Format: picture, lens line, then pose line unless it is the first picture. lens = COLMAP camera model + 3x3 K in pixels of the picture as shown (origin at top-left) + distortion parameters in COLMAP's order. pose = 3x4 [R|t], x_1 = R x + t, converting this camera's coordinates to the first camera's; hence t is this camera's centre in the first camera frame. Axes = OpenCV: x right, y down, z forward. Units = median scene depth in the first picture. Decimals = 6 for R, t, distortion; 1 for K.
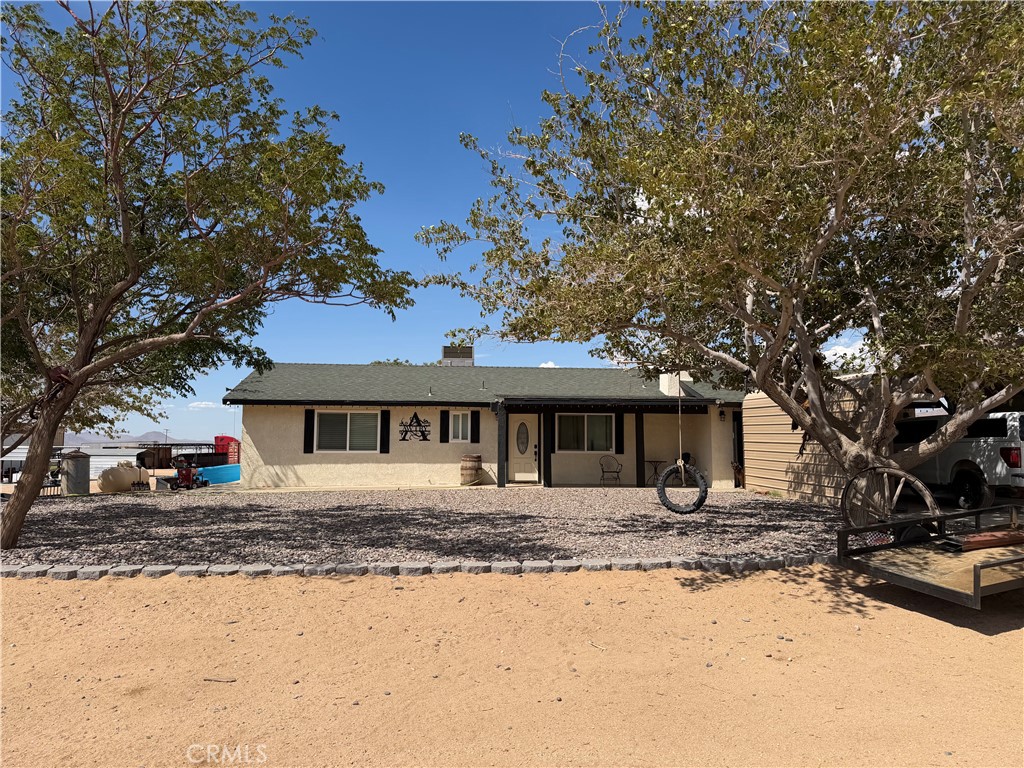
lens RADIAL K [[738.6, 0, 512.0], [0, 738.6, 384.0], [0, 0, 1]] dist [0.001871, 0.000074]
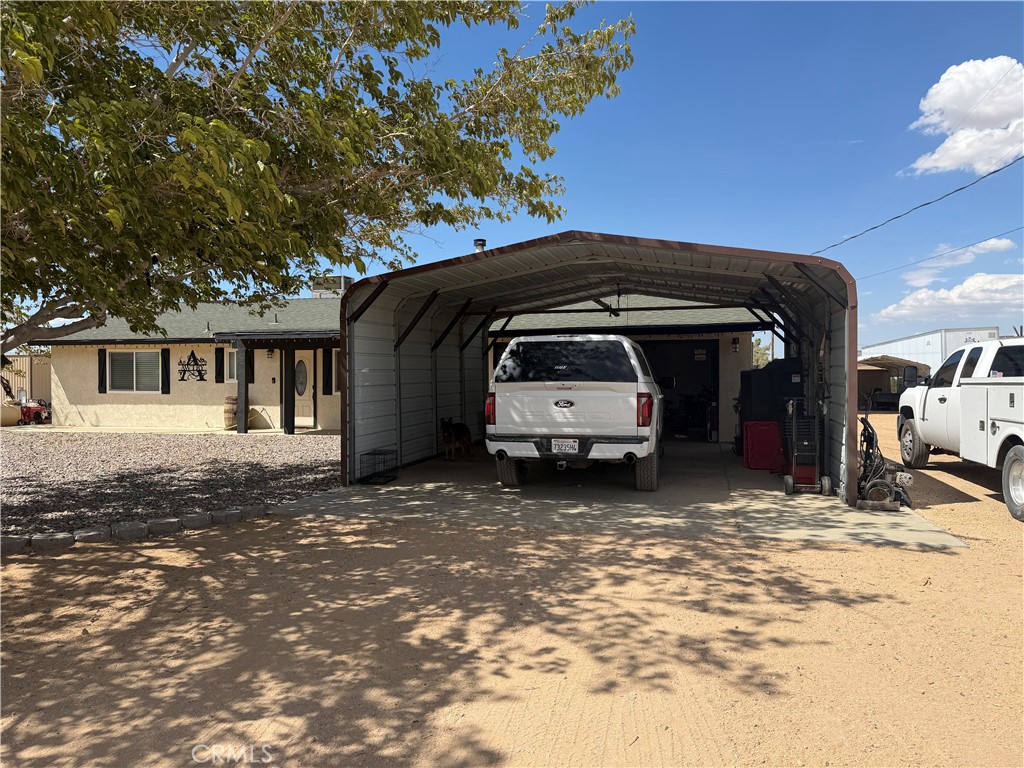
lens RADIAL K [[738.6, 0, 512.0], [0, 738.6, 384.0], [0, 0, 1]] dist [0.001871, 0.000074]
pose [[0.936298, 0.001333, -0.351203, 0.575294], [0.027544, 0.996634, 0.077214, 0.019857], [0.350124, -0.081969, 0.933110, 0.269877]]
